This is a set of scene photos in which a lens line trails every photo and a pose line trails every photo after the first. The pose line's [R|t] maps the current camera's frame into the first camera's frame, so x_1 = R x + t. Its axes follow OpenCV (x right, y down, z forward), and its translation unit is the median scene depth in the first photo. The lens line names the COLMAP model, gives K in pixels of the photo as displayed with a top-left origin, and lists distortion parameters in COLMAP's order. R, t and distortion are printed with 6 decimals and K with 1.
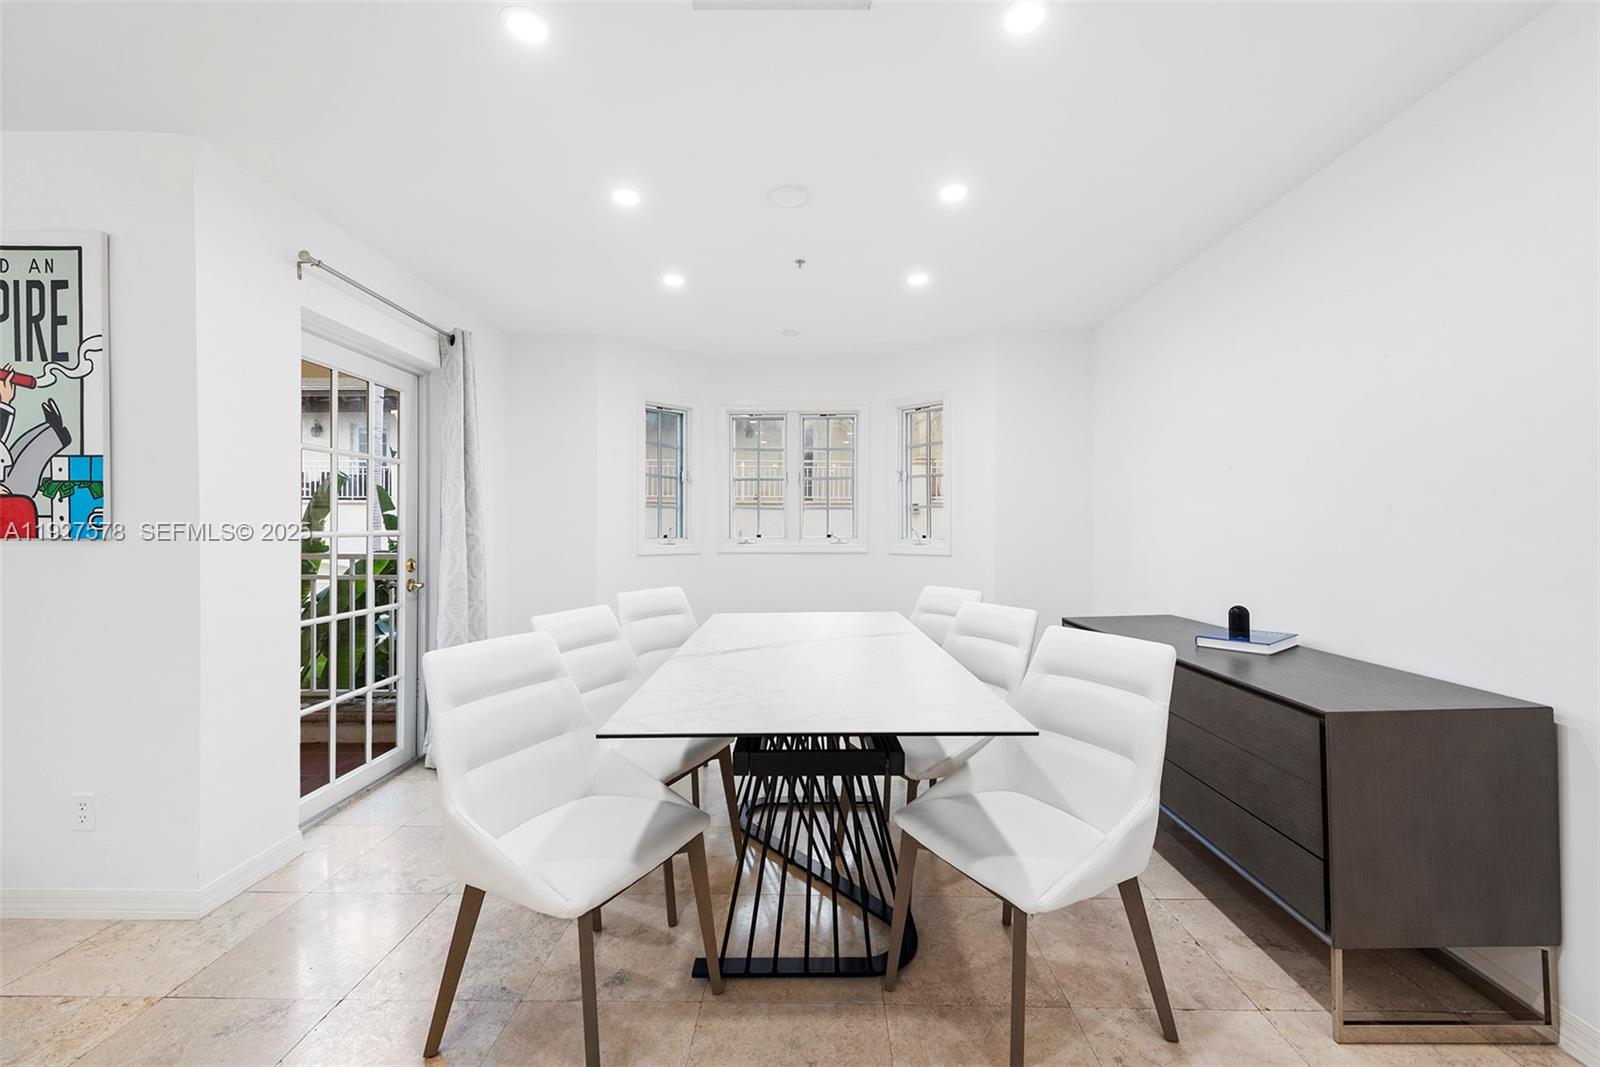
lens RADIAL K [[628.3, 0, 795.1], [0, 628.3, 528.2], [0, 0, 1]] dist [0.009939, -0.000033]
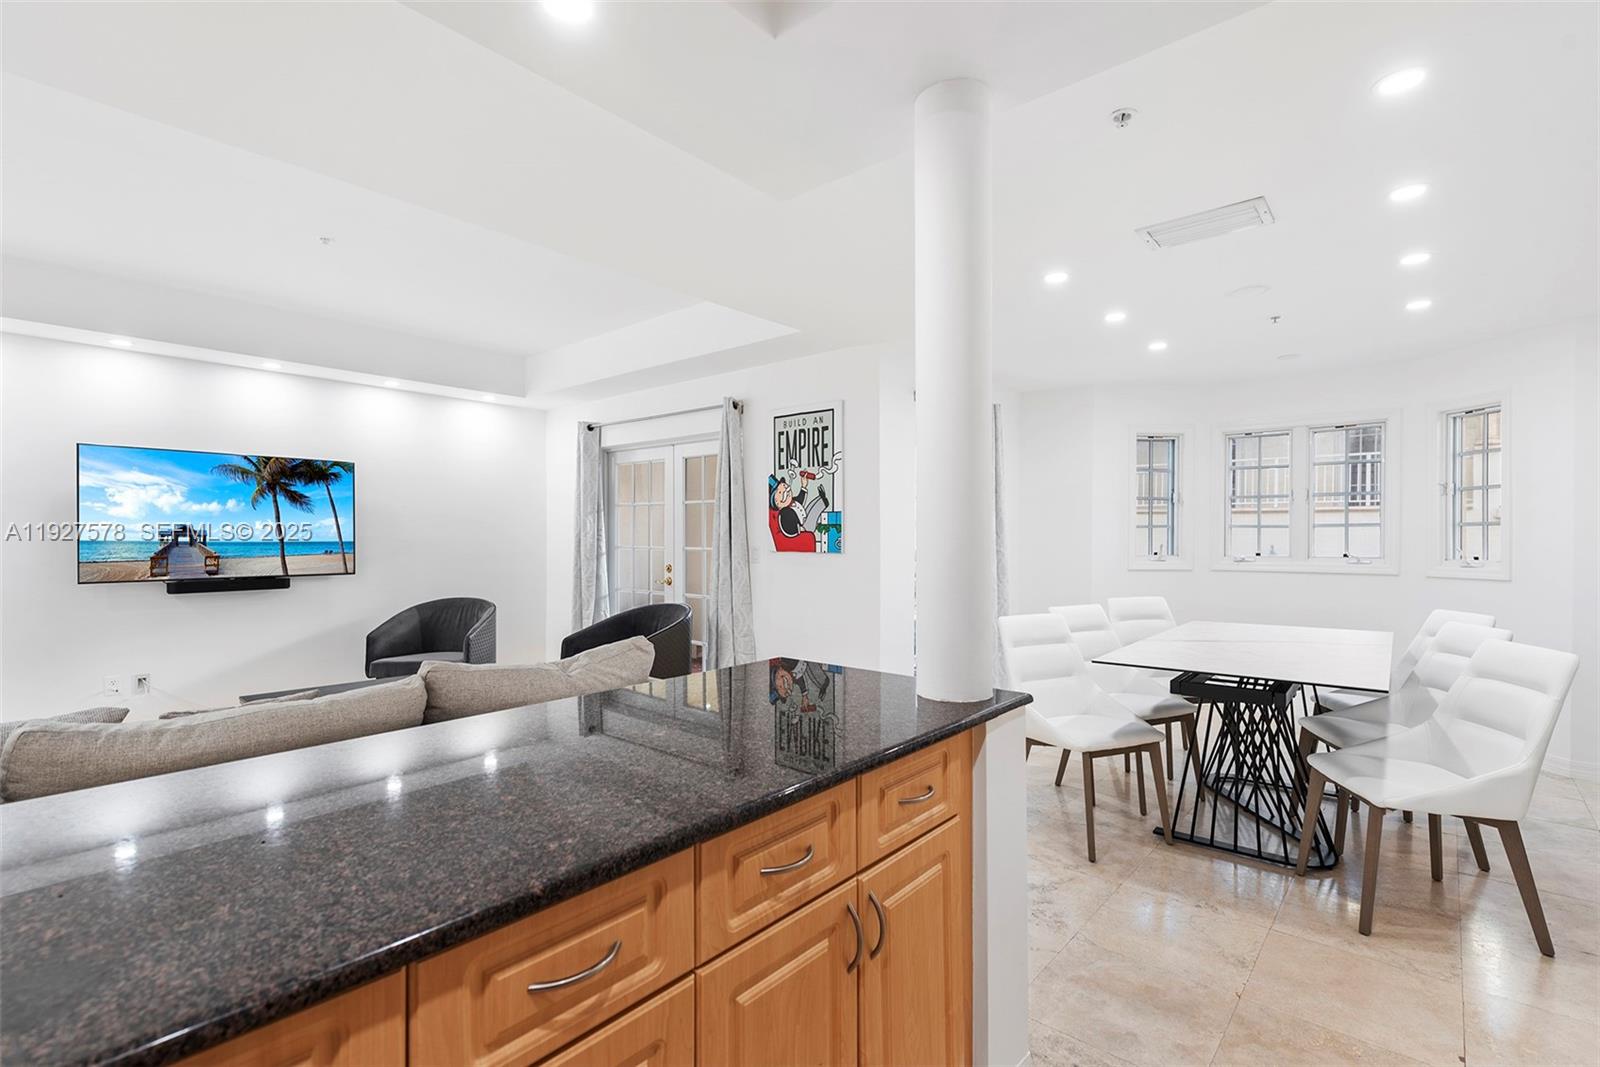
lens RADIAL K [[729.0, 0, 801.7], [0, 729.0, 548.3], [0, 0, 1]] dist [-0.000208, -0.000319]
pose [[0.777436, 0.011532, -0.628856, 0.261974], [-0.002057, 0.999873, 0.015793, -0.034226], [0.628958, -0.010985, 0.777362, -0.866489]]
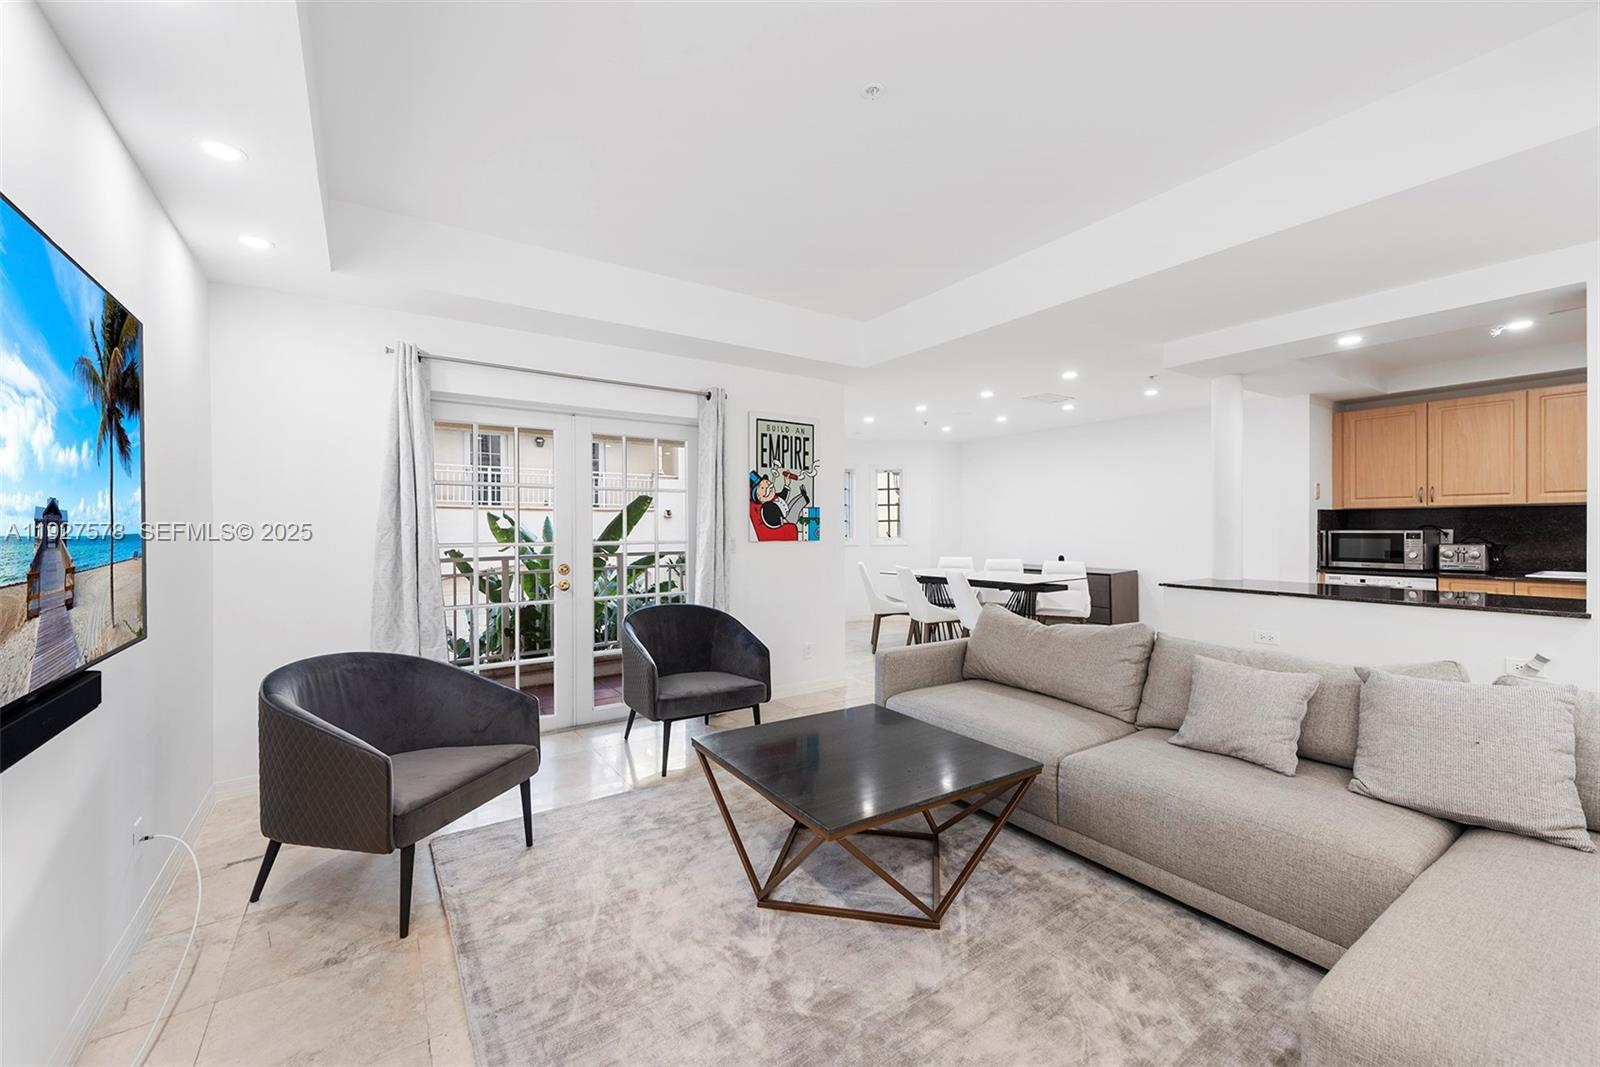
lens RADIAL K [[628.3, 0, 787.4], [0, 628.3, 532.8], [0, 0, 1]] dist [0.009939, -0.000033]
pose [[0.816556, -0.009043, 0.577196, -2.634030], [0.004994, 0.999951, 0.008600, -0.036150], [-0.577245, -0.004140, 0.816561, -0.970903]]
